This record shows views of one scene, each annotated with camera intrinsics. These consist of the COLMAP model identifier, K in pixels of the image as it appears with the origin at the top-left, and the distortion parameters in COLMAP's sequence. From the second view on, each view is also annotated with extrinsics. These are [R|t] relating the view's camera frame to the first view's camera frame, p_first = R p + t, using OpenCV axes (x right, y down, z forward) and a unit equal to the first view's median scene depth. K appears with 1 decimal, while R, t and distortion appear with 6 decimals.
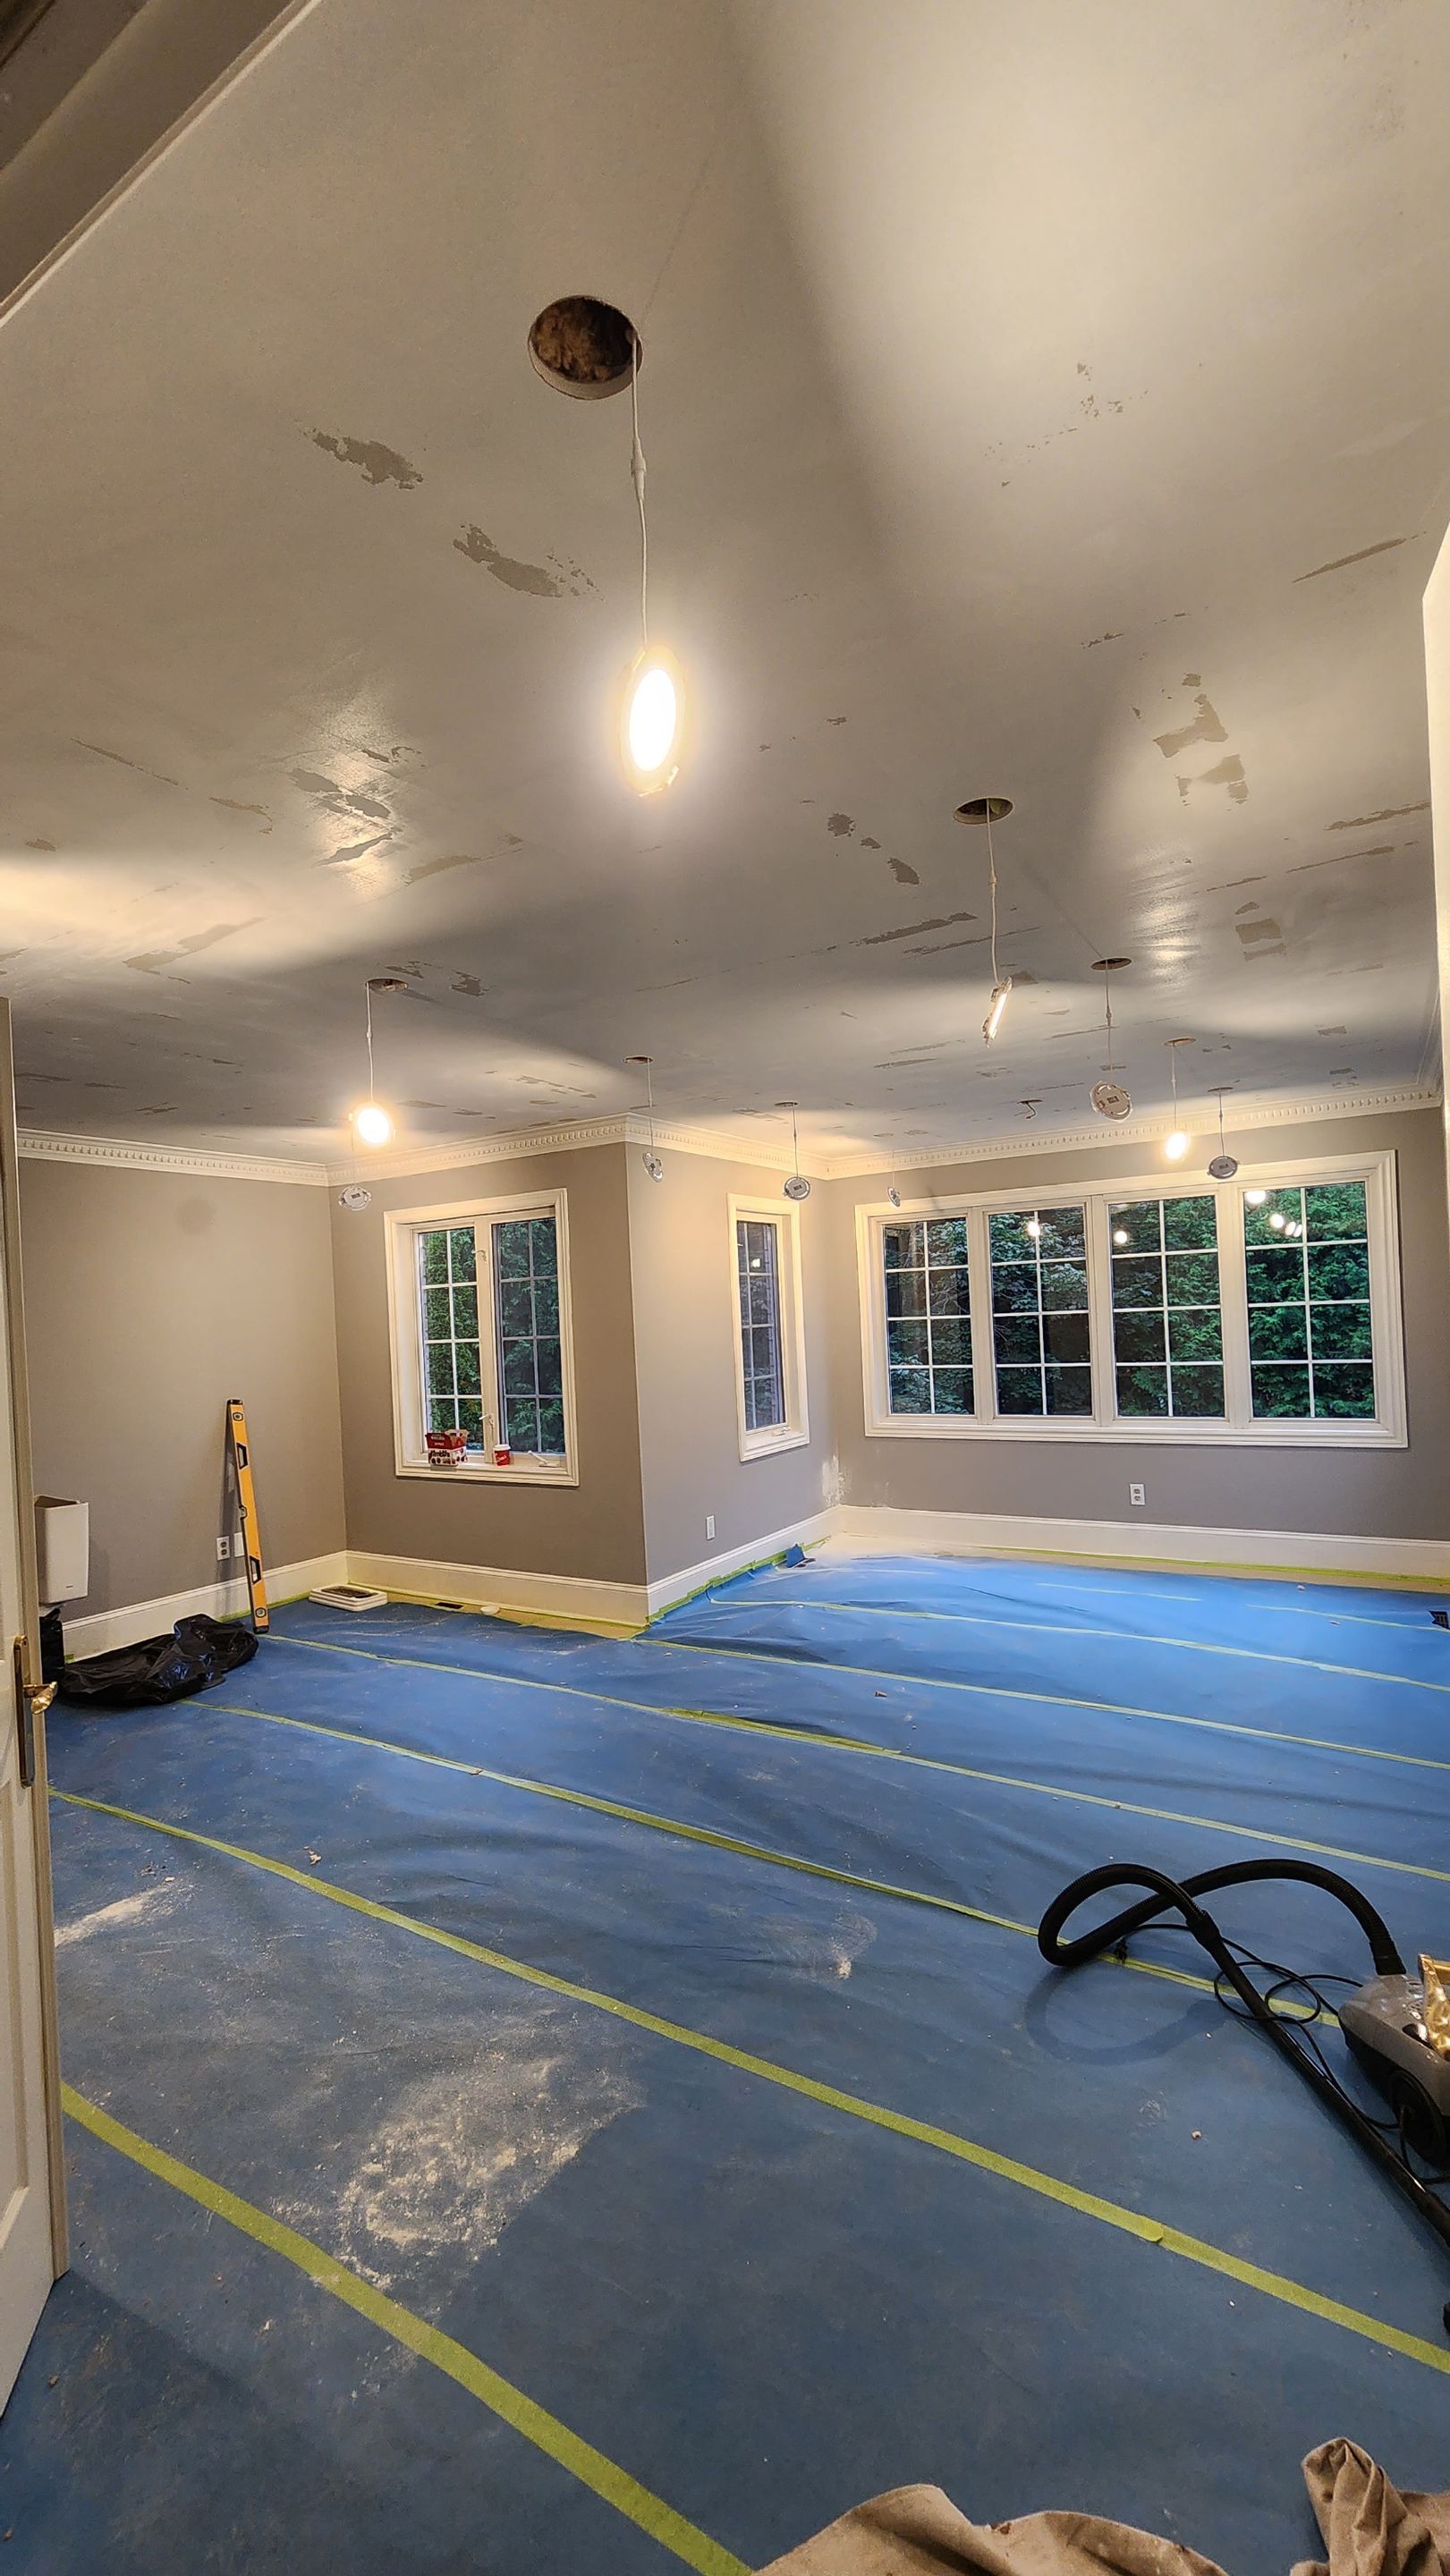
lens RADIAL K [[1083.7, 0, 727.7], [0, 1083.7, 1320.1], [0, 0, 1]] dist [-0.000051, -0.000012]
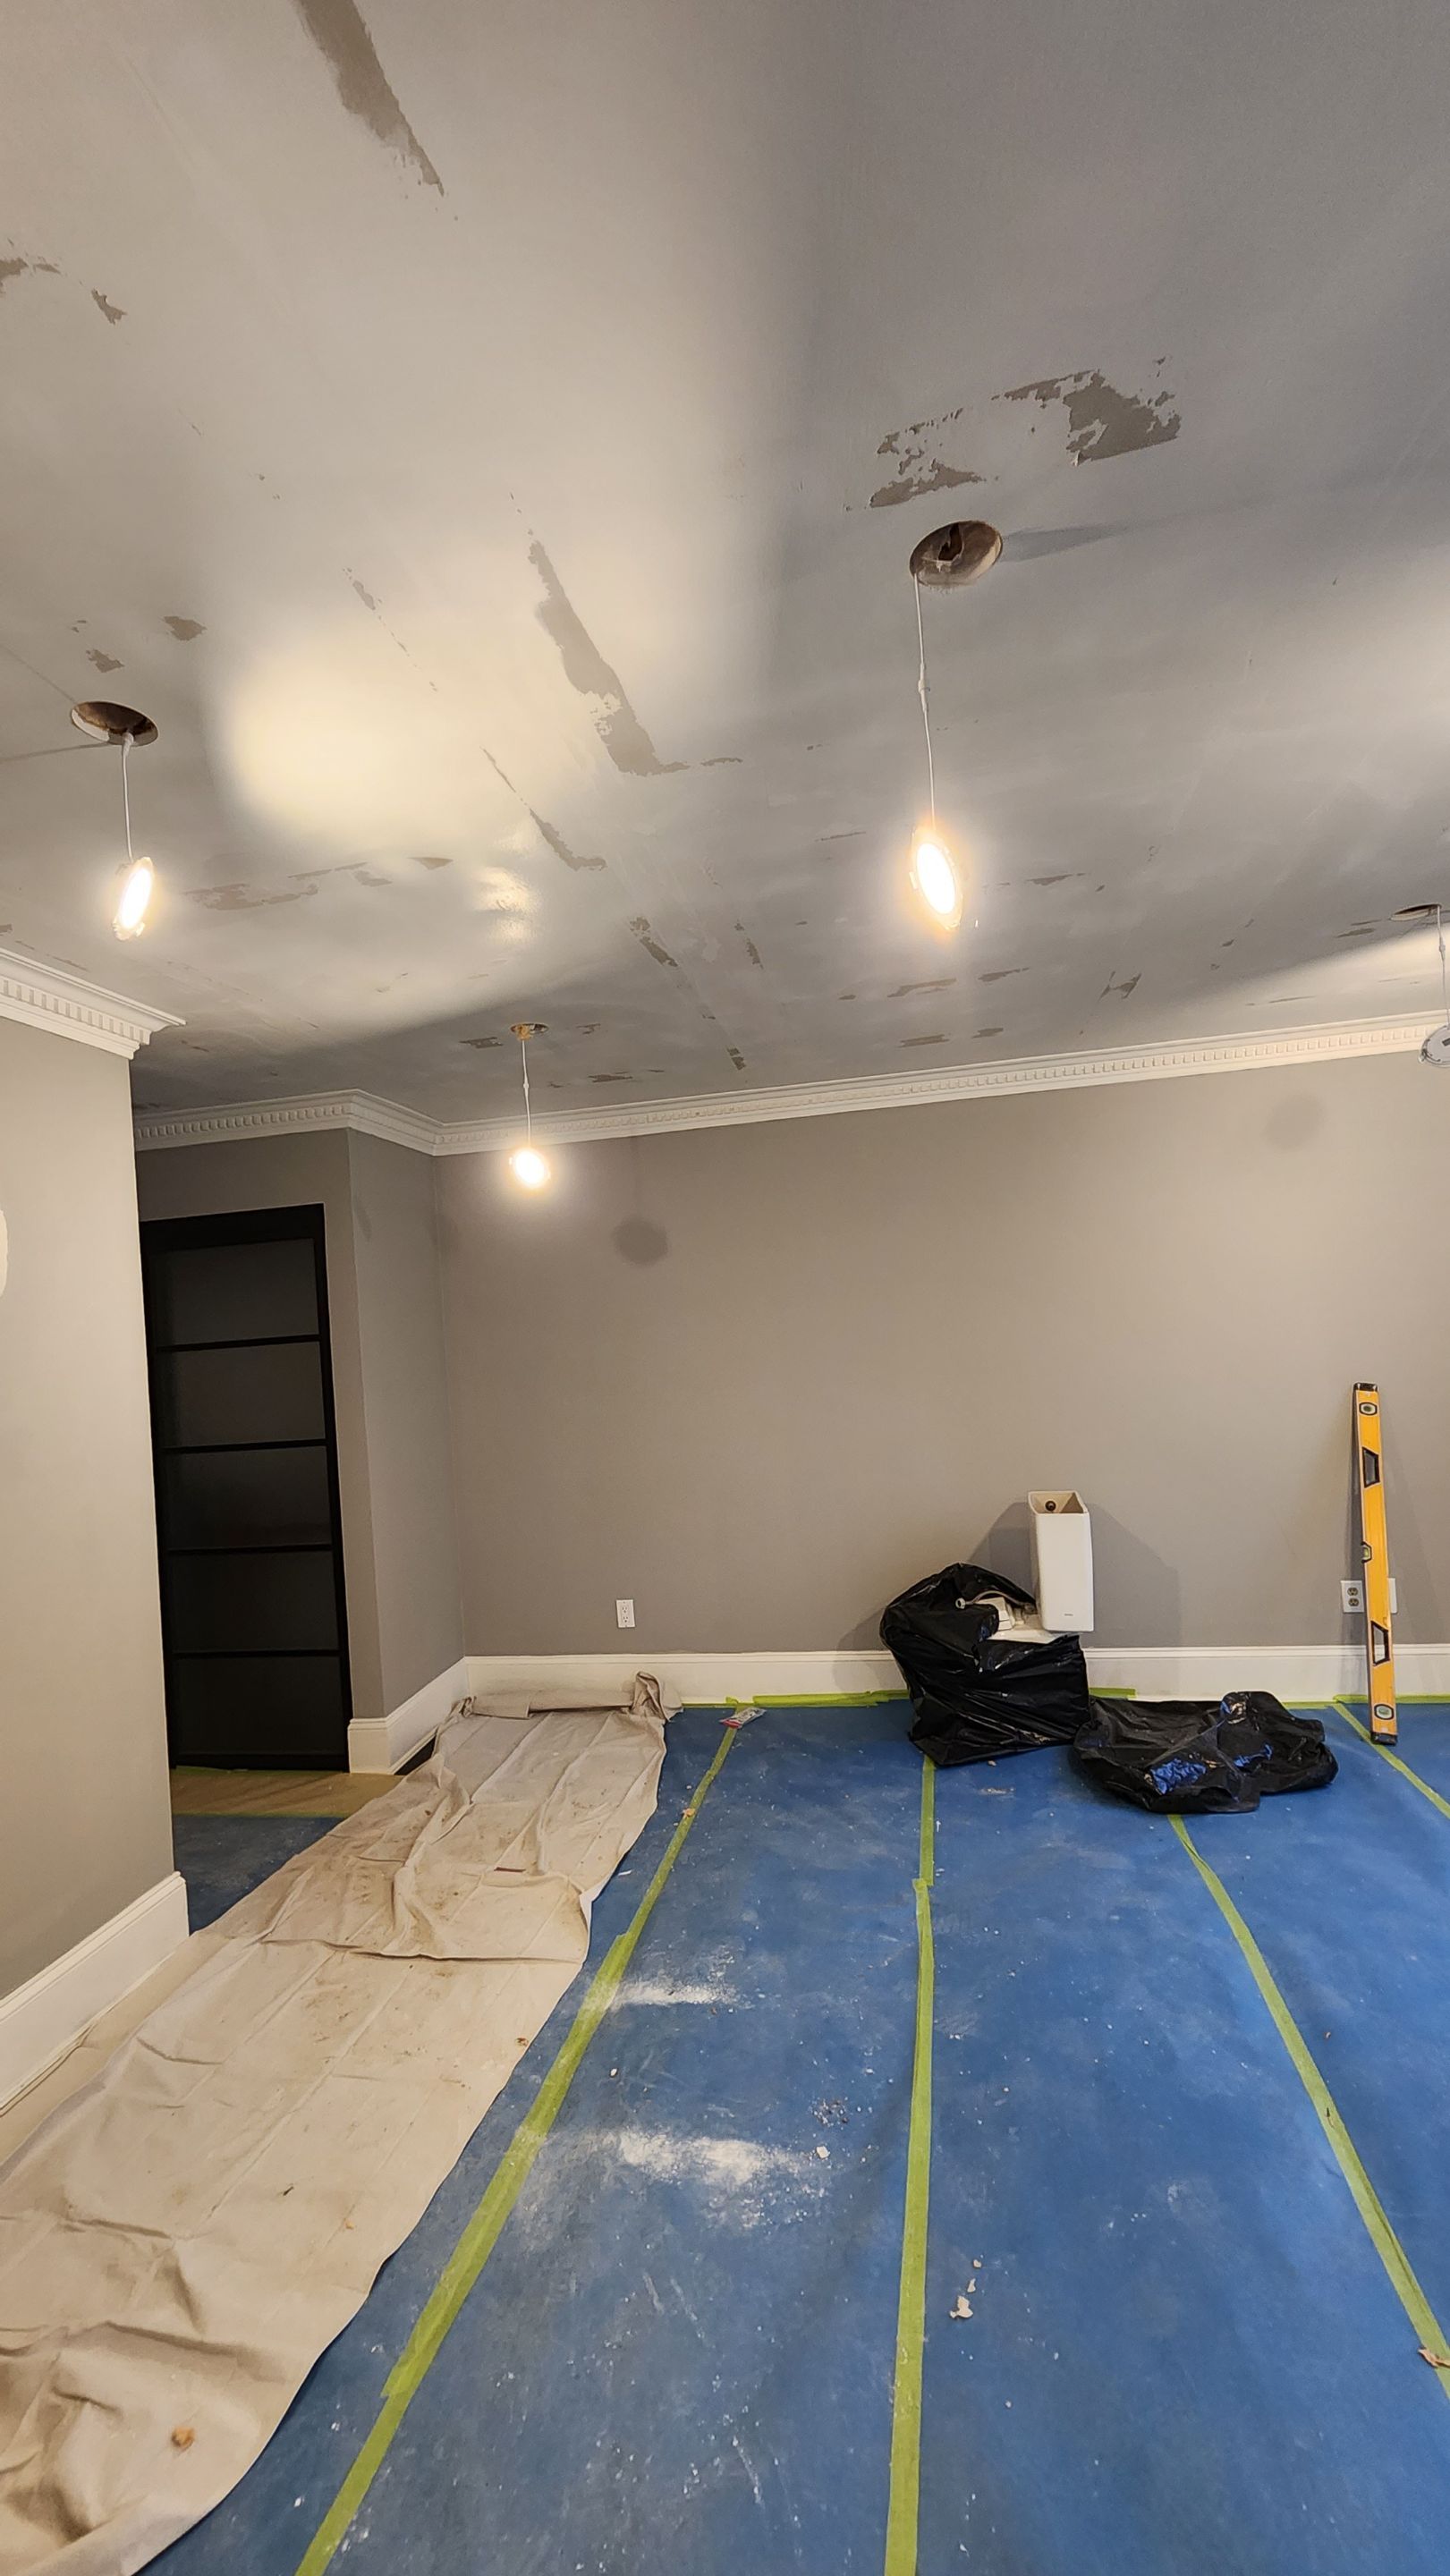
lens RADIAL K [[1055.7, 0, 733.2], [0, 1055.7, 1310.9], [0, 0, 1]] dist [0.001721, 0.000330]
pose [[0.339823, -0.011610, -0.940418, 0.043579], [0.054826, 0.998468, 0.007485, 0.000920], [0.938890, -0.054103, 0.339939, 0.459364]]
